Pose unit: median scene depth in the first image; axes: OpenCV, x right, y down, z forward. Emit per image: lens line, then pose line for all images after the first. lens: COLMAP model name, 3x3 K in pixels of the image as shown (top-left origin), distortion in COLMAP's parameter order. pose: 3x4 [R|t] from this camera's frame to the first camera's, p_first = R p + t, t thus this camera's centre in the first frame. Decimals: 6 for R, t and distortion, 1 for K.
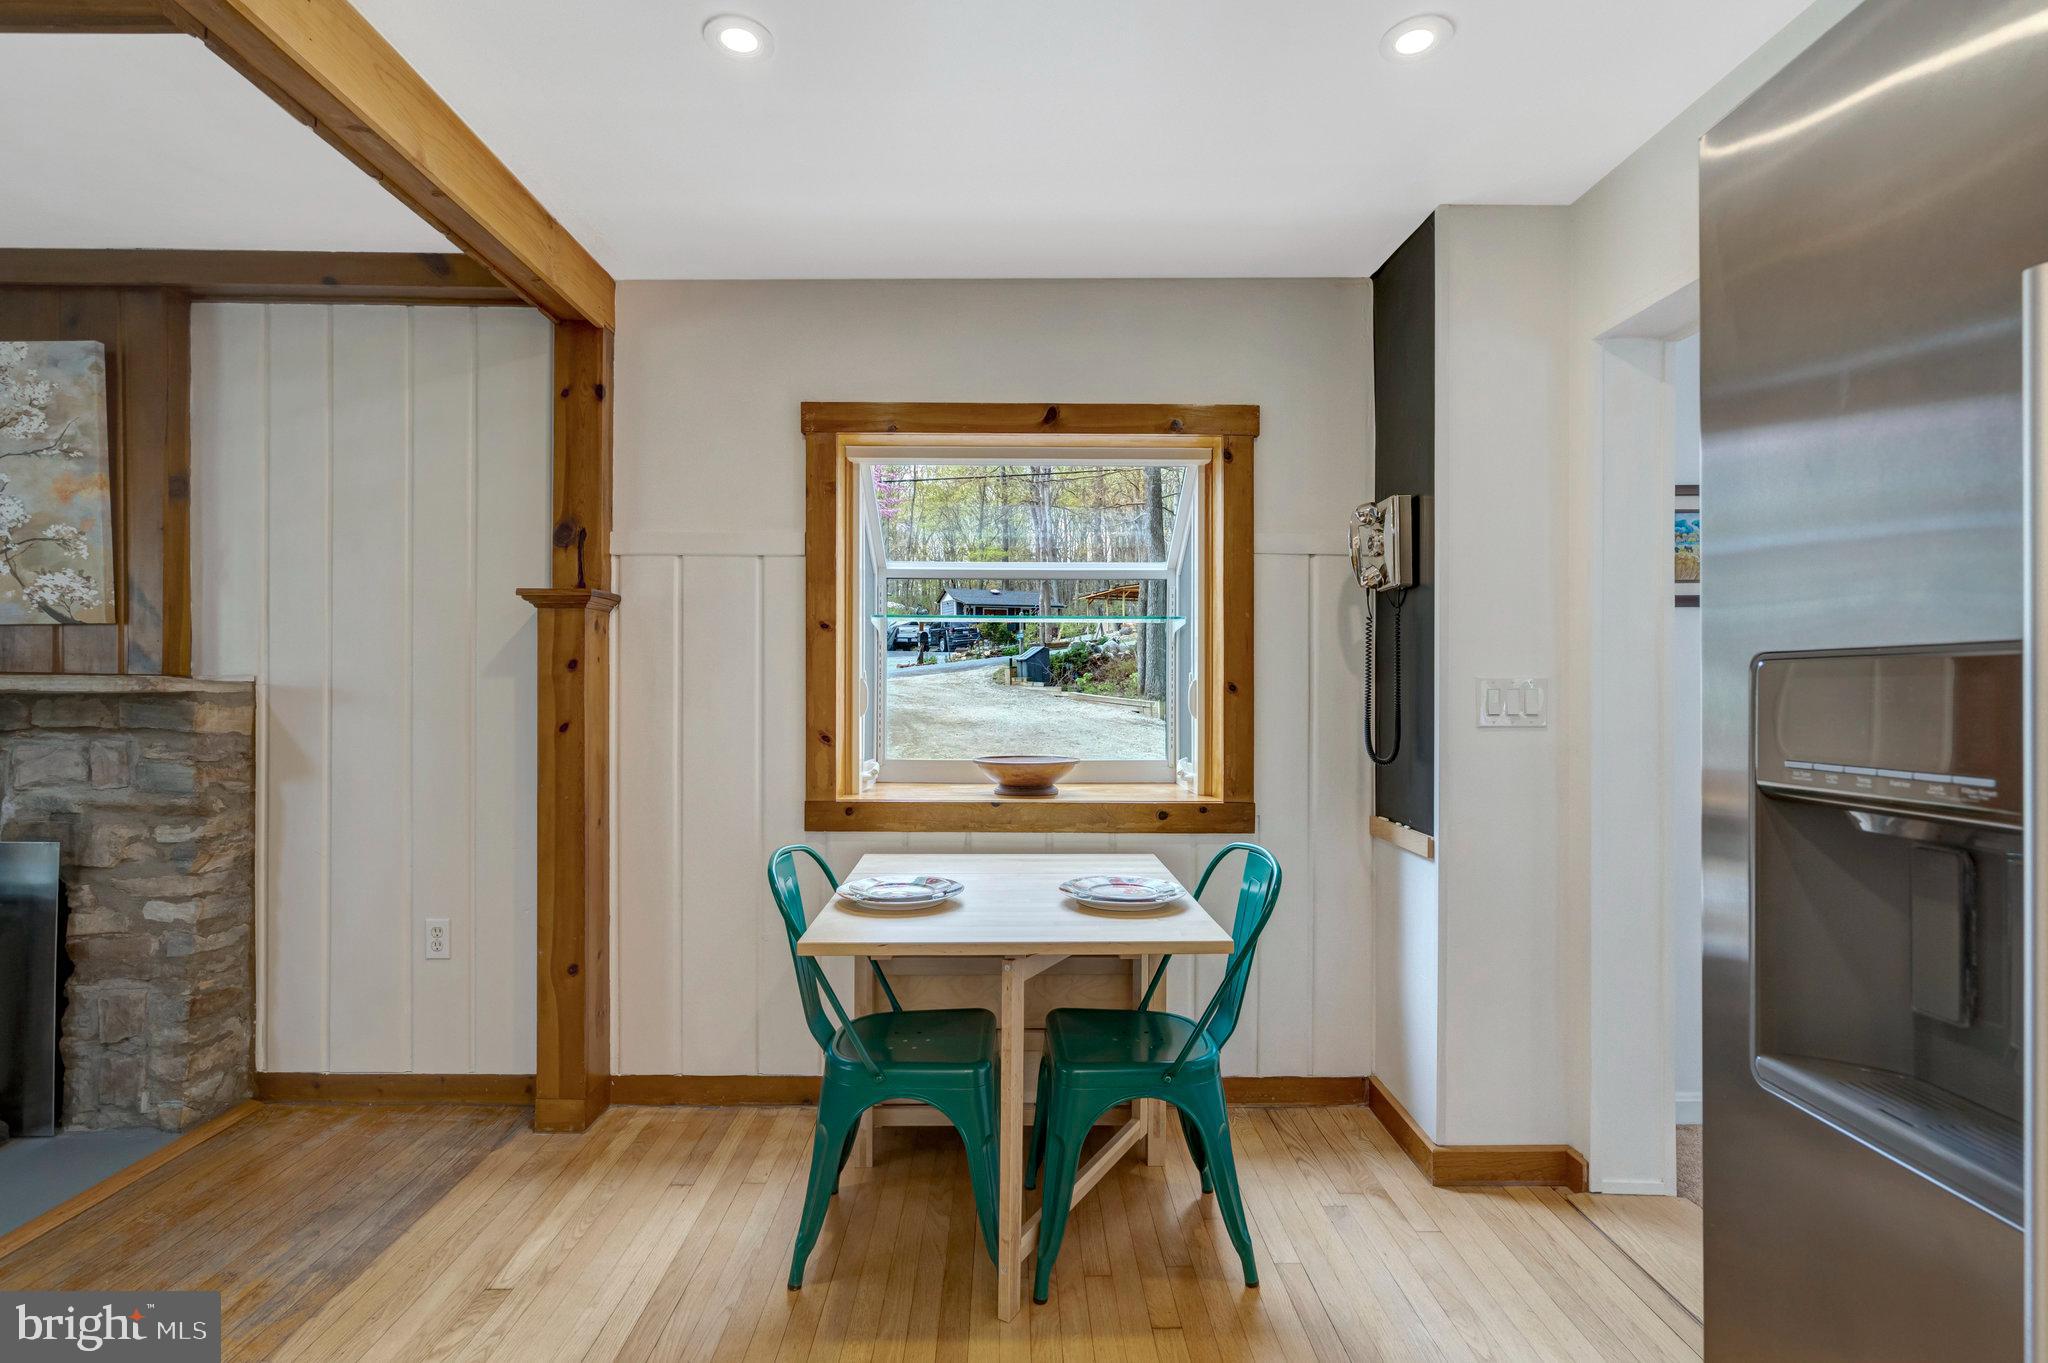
lens RADIAL K [[939.5, 0, 1018.6], [0, 939.5, 686.1], [0, 0, 1]] dist [-0.007108, 0.002420]
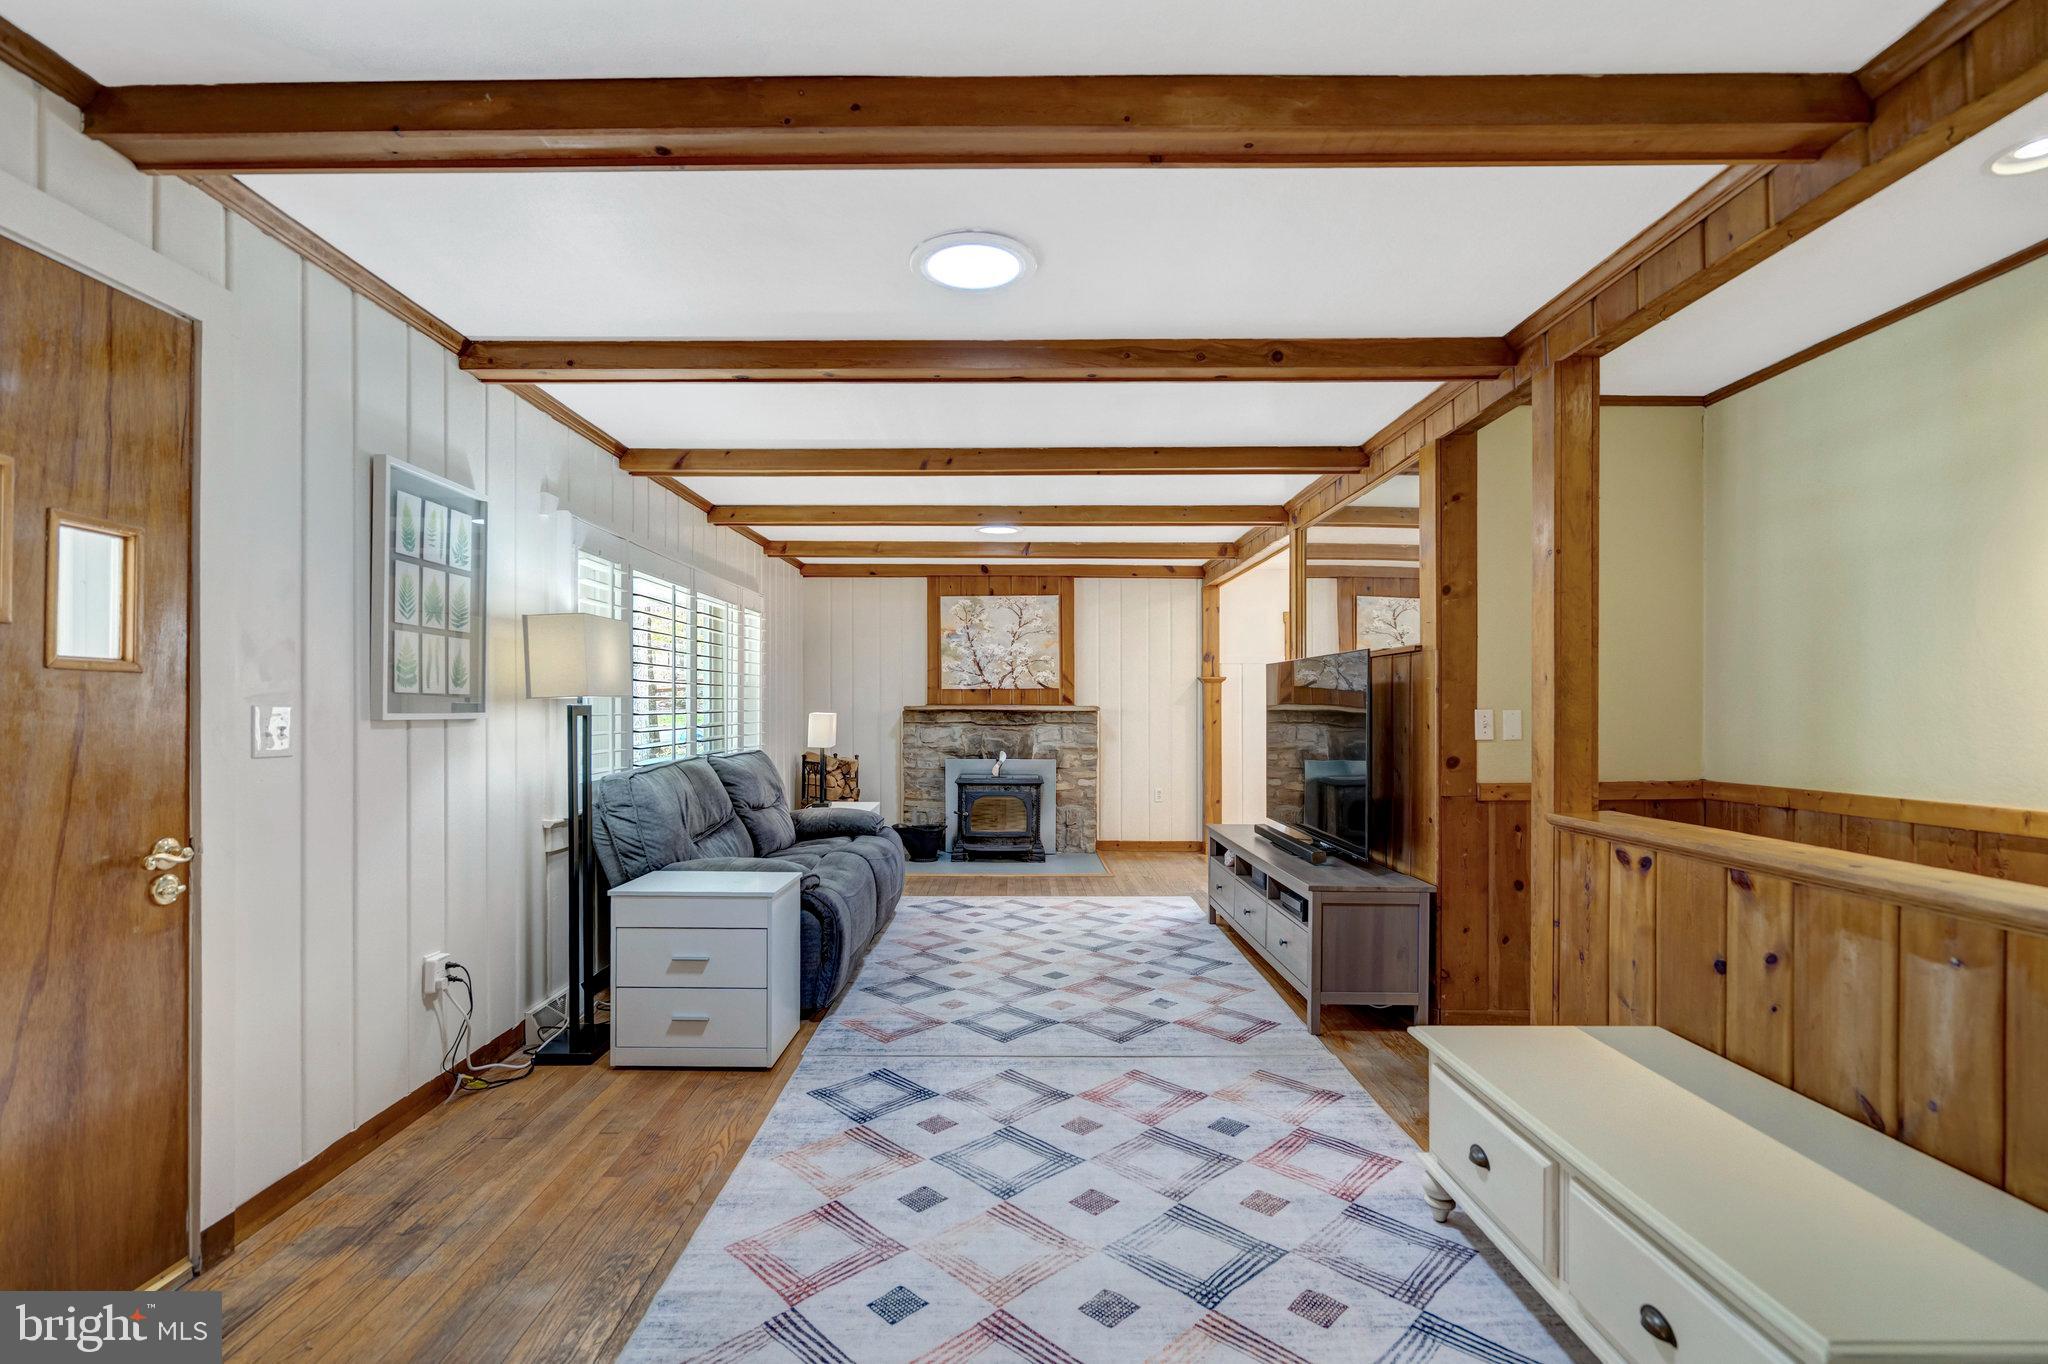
lens RADIAL K [[939.5, 0, 1016.9], [0, 939.5, 709.6], [0, 0, 1]] dist [-0.007108, 0.002420]
pose [[0.999987, -0.004856, 0.001330, -1.120499], [0.004870, 0.999930, -0.010779, 0.034142], [-0.001277, 0.010786, 0.999941, -2.035823]]
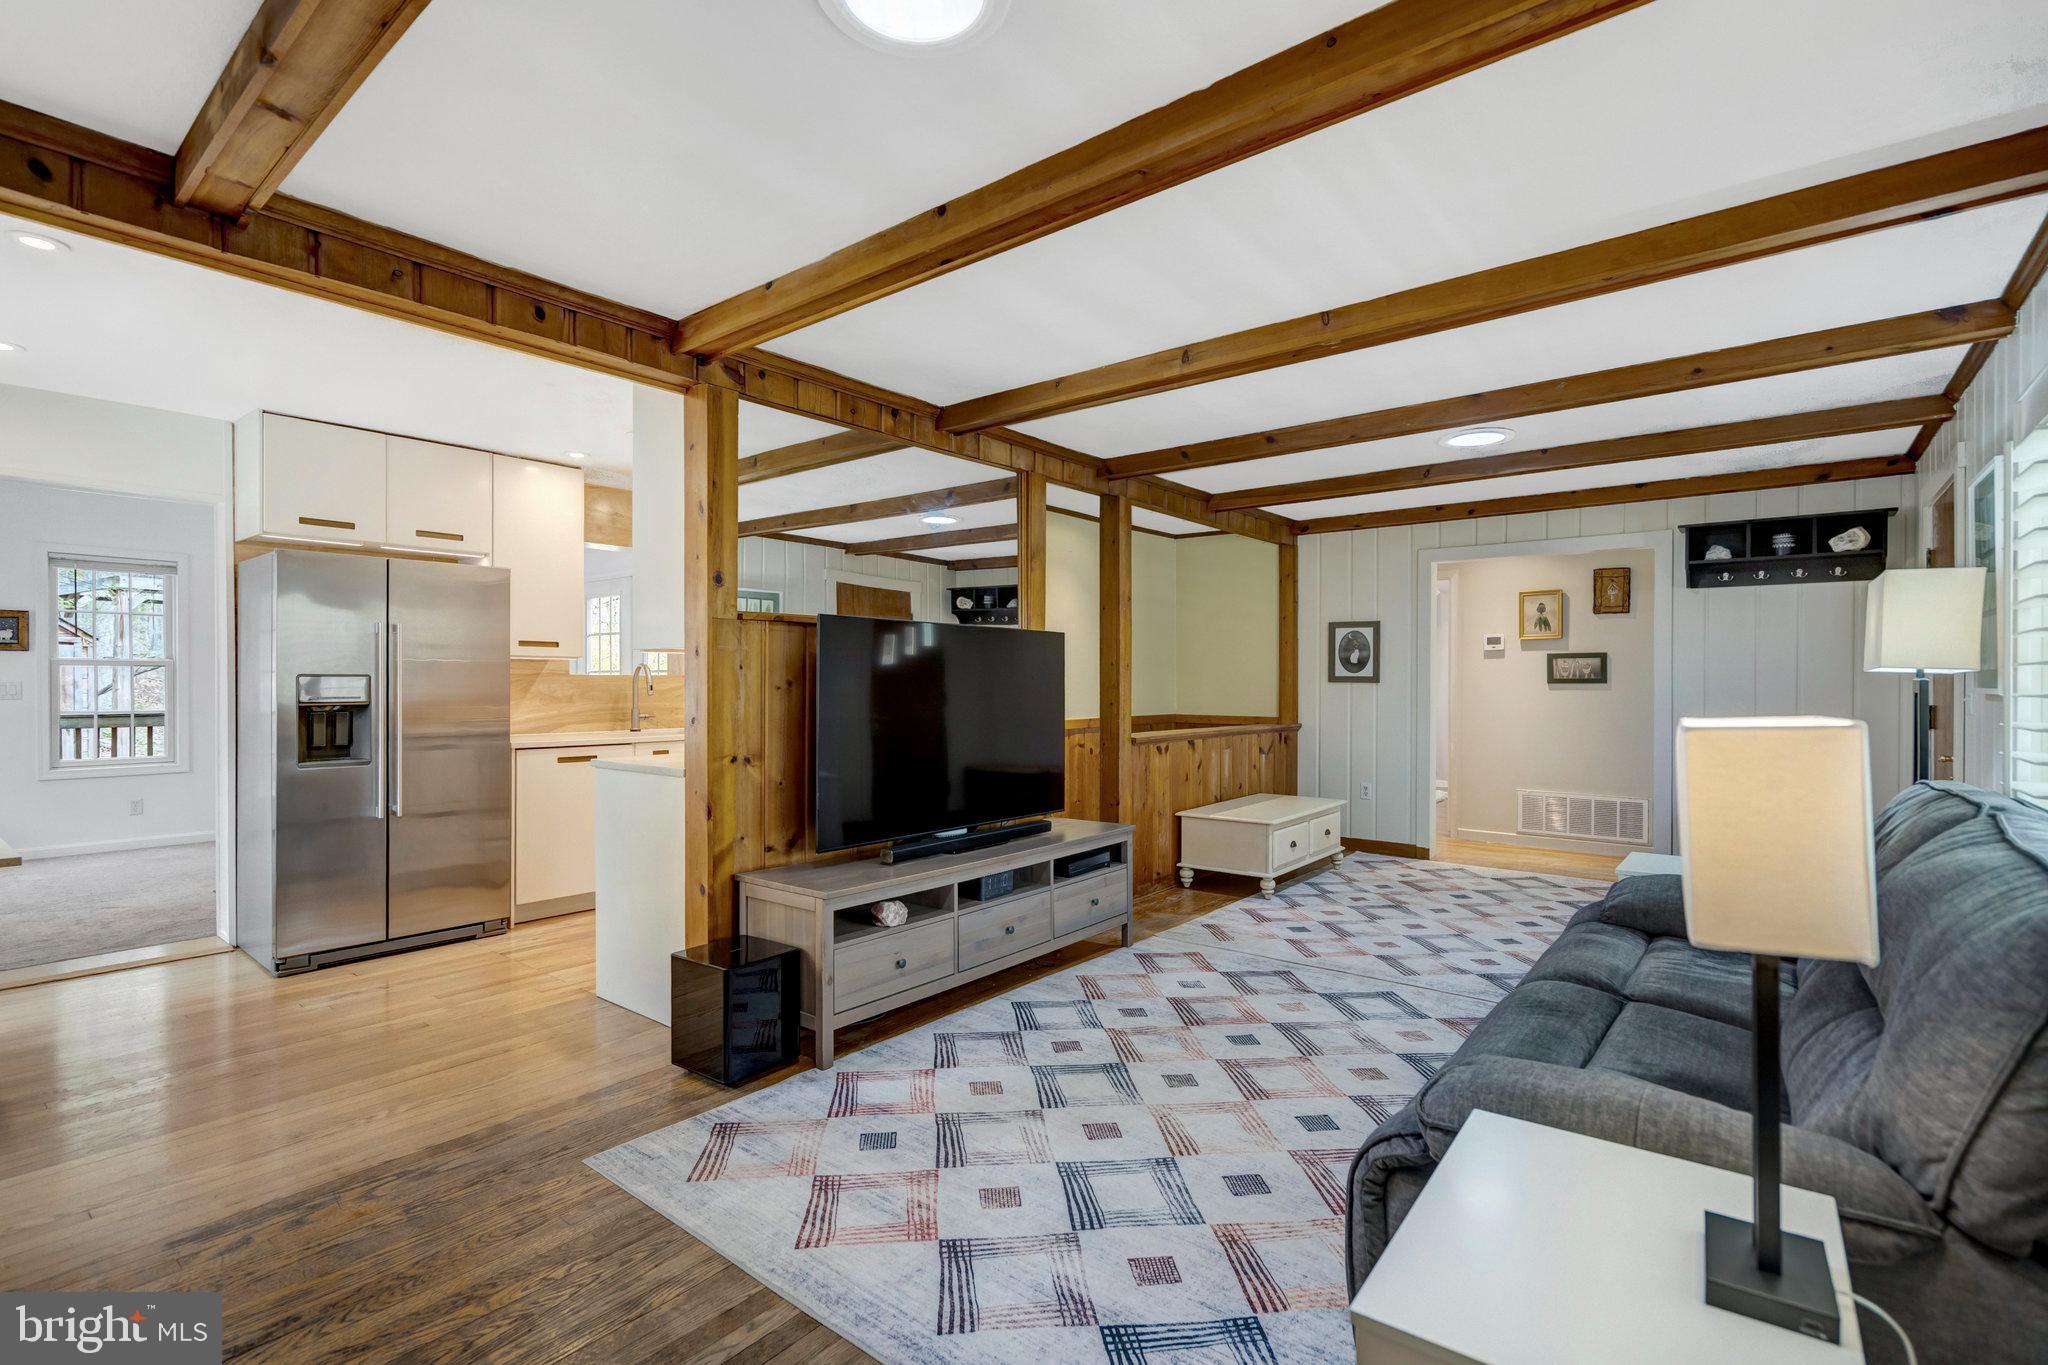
lens RADIAL K [[939.5, 0, 1008.6], [0, 939.5, 681.1], [0, 0, 1]] dist [-0.007108, 0.002420]
pose [[-0.768567, -0.003174, 0.639761, -1.603593], [0.005244, 0.999923, 0.011261, -0.003762], [-0.639748, 0.012010, -0.768491, 0.758709]]
